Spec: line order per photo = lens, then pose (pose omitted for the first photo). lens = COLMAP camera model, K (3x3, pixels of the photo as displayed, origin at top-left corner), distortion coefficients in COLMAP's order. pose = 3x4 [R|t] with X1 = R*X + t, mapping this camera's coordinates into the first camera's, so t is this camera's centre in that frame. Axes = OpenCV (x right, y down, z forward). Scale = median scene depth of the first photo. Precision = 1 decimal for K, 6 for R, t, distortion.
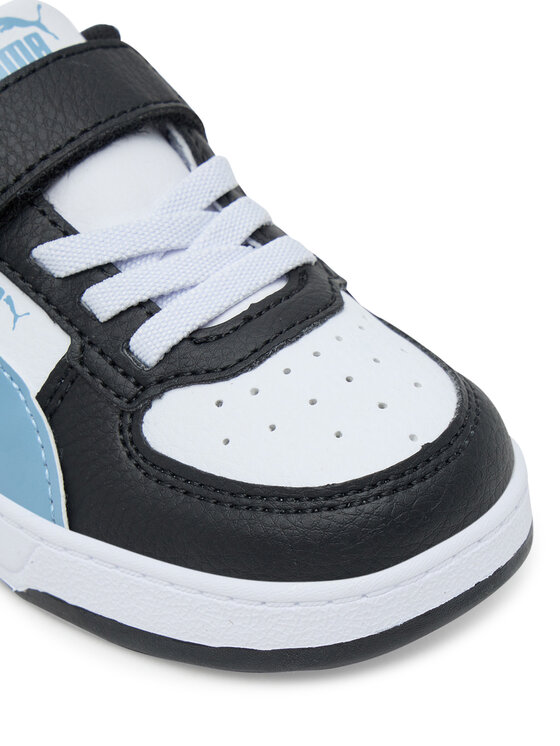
lens RADIAL K [[2179.8, 0, 280.1], [0, 2179.8, 373.5], [0, 0, 1]] dist [0.285252, 0.000000]
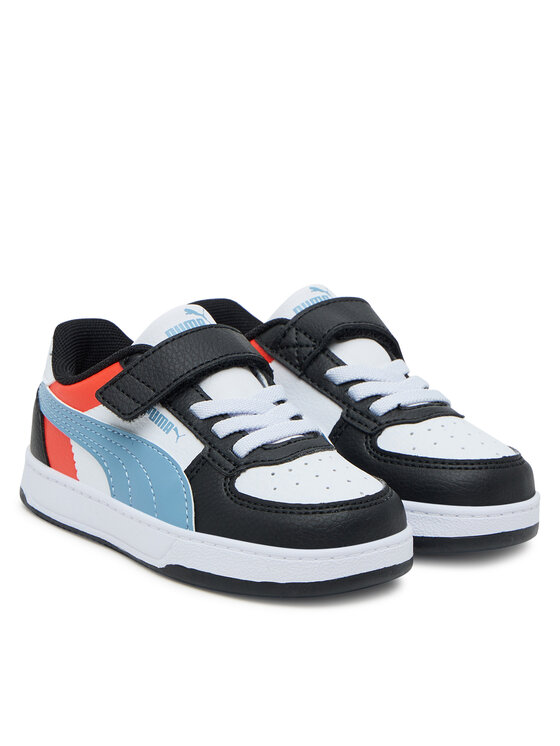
lens RADIAL K [[2179.8, 0, 280.0], [0, 2179.8, 372.7], [0, 0, 1]] dist [0.285252, 0.000000]
pose [[0.993784, 0.110987, -0.008686, -0.013196], [-0.108900, 0.952966, -0.282837, 0.509271], [-0.023114, 0.282025, 0.959129, -1.048144]]
